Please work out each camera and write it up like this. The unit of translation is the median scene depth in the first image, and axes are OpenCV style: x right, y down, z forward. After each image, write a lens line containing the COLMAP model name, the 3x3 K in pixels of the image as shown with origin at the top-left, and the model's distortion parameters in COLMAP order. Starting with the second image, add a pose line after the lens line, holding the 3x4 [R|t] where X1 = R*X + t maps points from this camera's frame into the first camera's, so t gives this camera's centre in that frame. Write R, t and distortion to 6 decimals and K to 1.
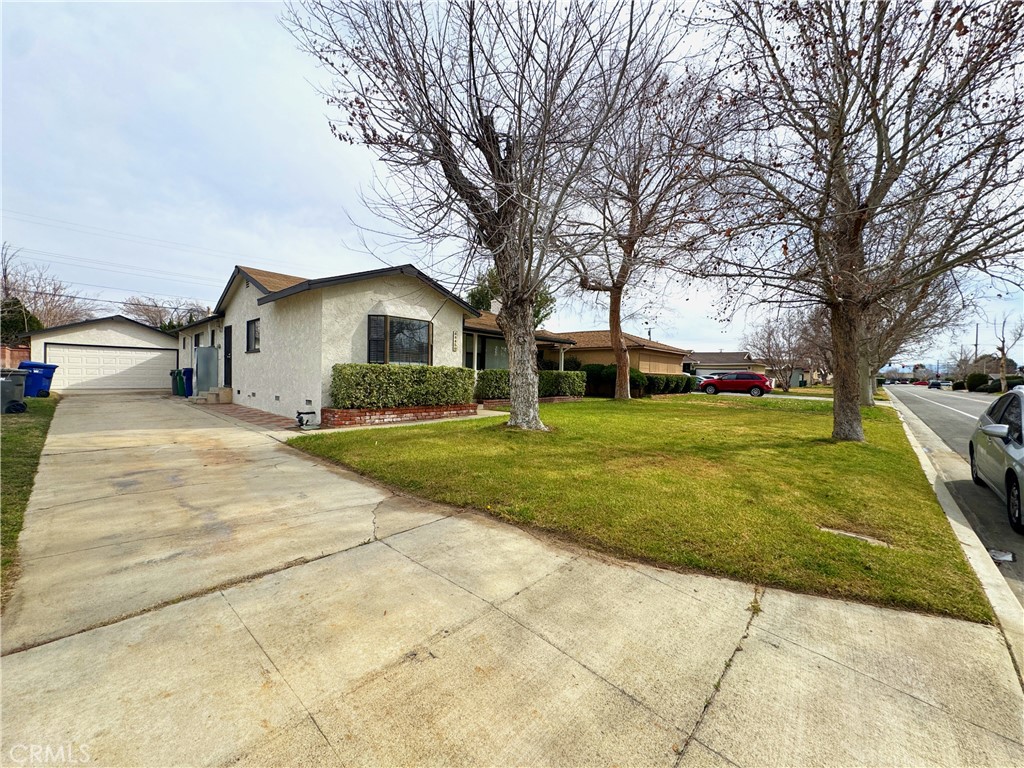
lens RADIAL K [[409.5, 0, 512.1], [0, 409.5, 383.8], [0, 0, 1]] dist [0.002445, 0.000113]
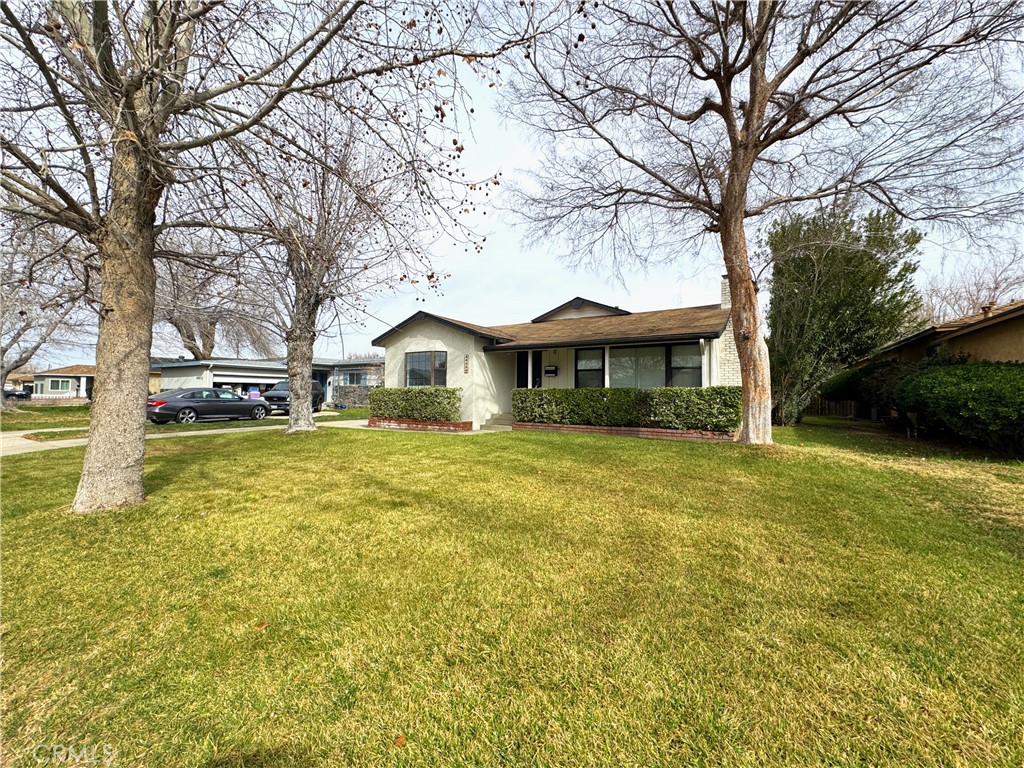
lens RADIAL K [[409.5, 0, 512.7], [0, 409.5, 385.3], [0, 0, 1]] dist [0.002445, 0.000113]
pose [[0.177451, -0.045550, -0.983075, 1.048011], [-0.027622, 0.998304, -0.051242, 0.006421], [0.983742, 0.036247, 0.175891, 1.044784]]
